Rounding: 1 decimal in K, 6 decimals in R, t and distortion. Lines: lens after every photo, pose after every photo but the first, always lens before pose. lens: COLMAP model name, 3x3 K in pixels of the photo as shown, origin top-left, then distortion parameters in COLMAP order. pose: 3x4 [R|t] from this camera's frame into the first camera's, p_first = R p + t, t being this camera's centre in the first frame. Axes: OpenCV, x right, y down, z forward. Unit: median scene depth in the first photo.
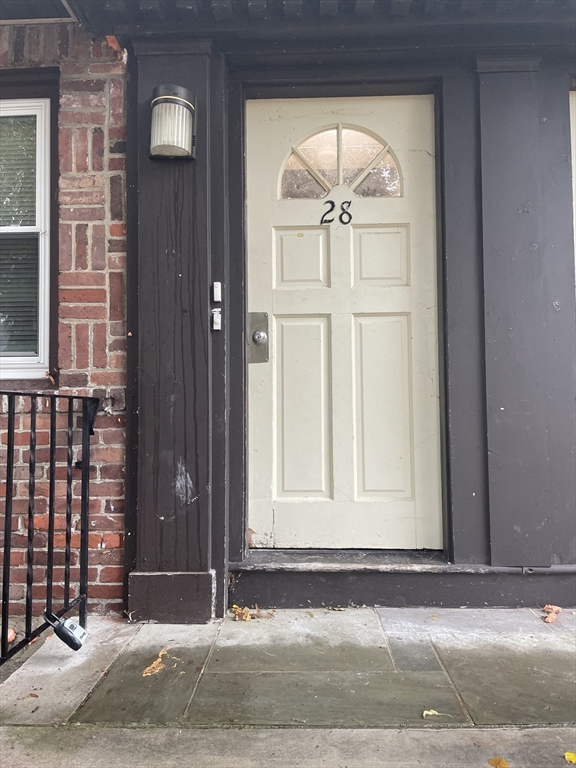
lens RADIAL K [[577.4, 0, 287.4], [0, 577.4, 384.1], [0, 0, 1]] dist [0.051262, -0.004386]
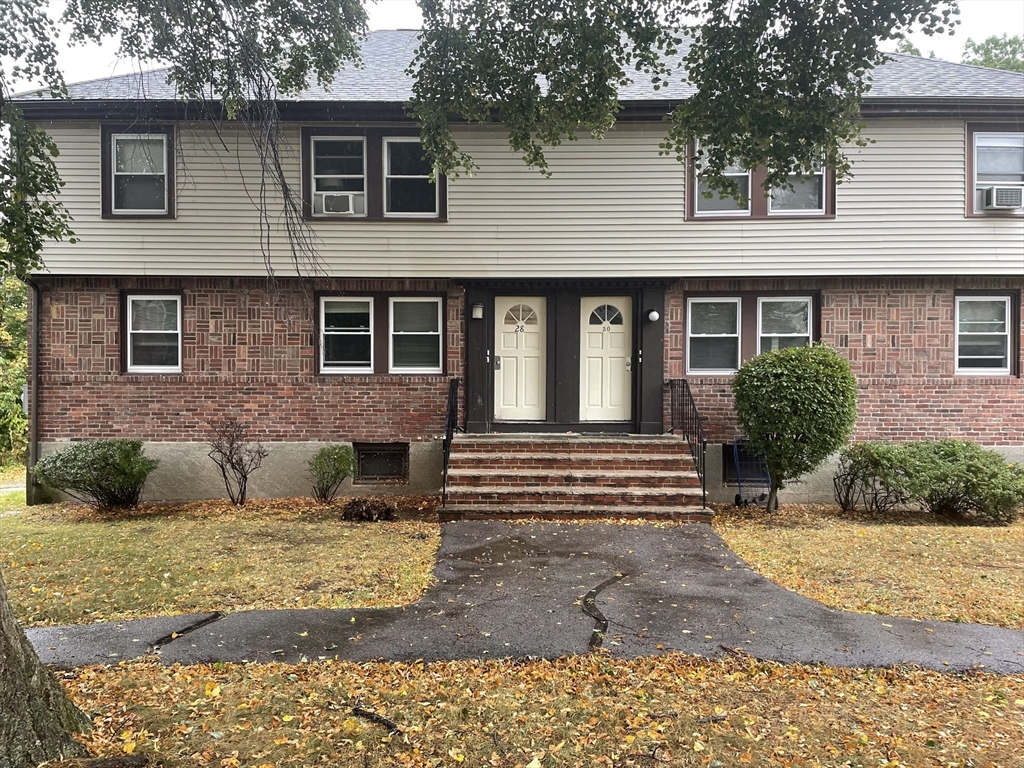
lens RADIAL K [[769.9, 0, 512.9], [0, 769.9, 384.5], [0, 0, 1]] dist [0.051262, -0.004386]
pose [[0.999738, 0.014411, 0.017797, -0.042130], [-0.015421, 0.998201, 0.057936, -0.242875], [-0.016930, -0.058195, 0.998162, -4.125723]]
